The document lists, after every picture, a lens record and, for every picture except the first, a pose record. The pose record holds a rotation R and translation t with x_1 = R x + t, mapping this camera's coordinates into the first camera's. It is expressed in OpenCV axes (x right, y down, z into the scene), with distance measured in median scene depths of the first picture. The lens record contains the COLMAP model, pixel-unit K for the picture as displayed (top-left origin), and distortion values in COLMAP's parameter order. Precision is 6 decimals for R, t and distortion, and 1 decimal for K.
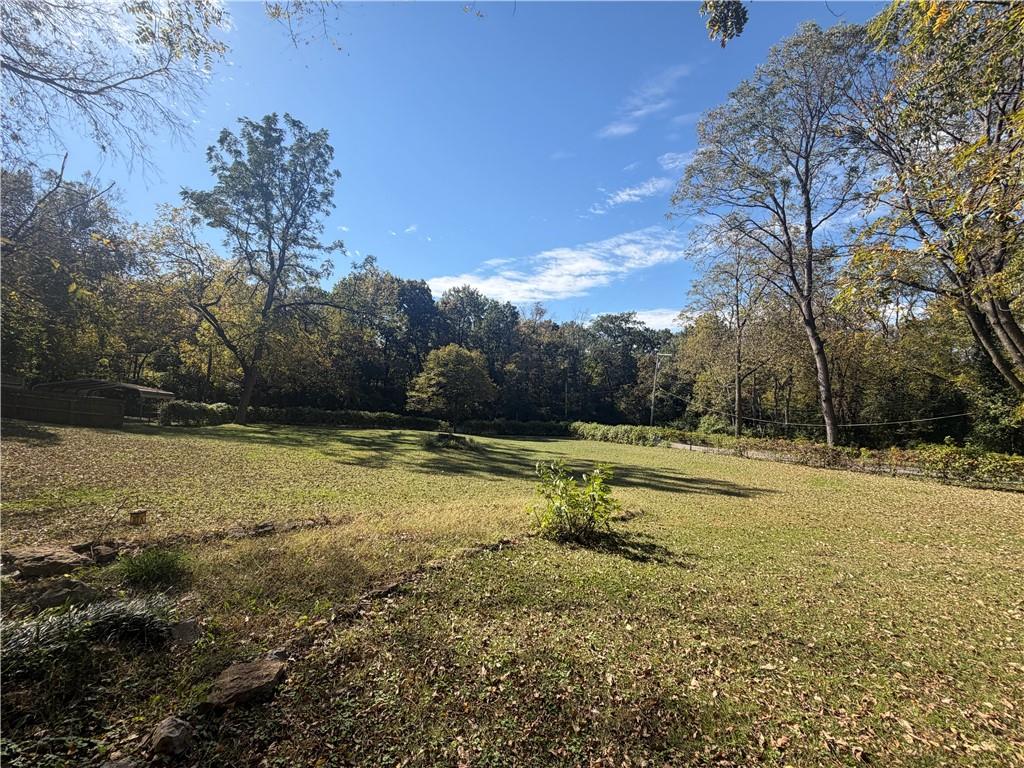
lens RADIAL K [[406.4, 0, 510.4], [0, 406.4, 384.7], [0, 0, 1]] dist [-0.000930, 0.000229]
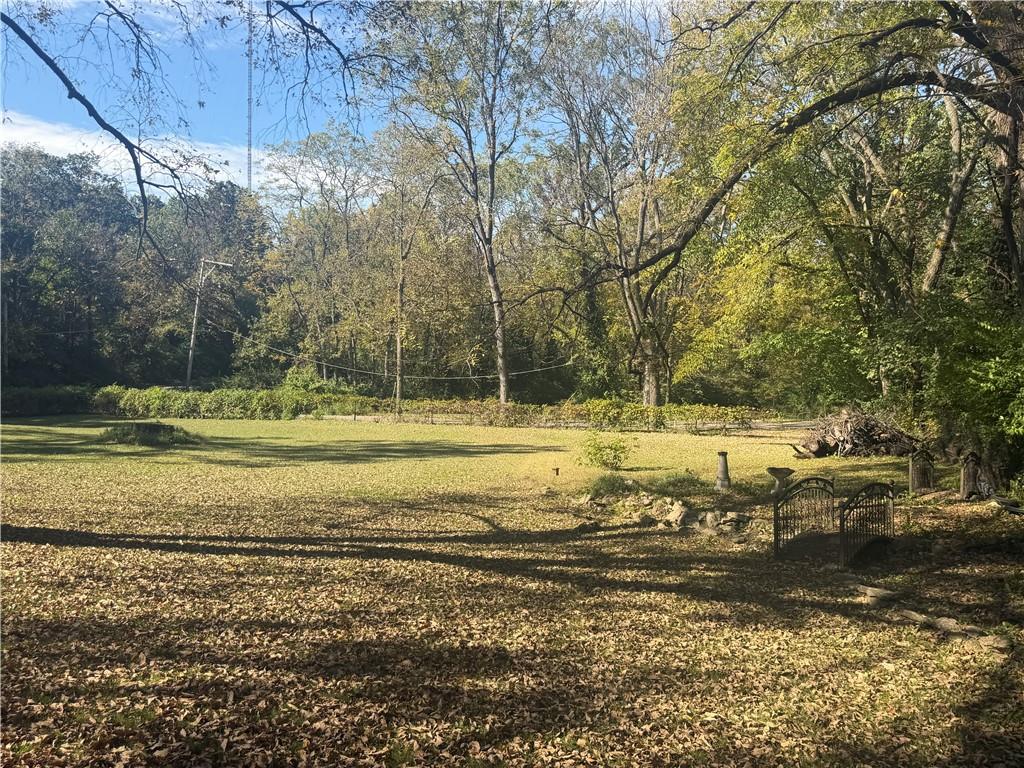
lens RADIAL K [[837.7, 0, 512.0], [0, 837.7, 384.0], [0, 0, 1]] dist [0.174536, -0.362792]
pose [[0.614682, -0.041447, 0.787685, -0.686491], [-0.049948, 0.994569, 0.091311, -0.069849], [-0.787192, -0.095470, 0.609274, -0.192227]]
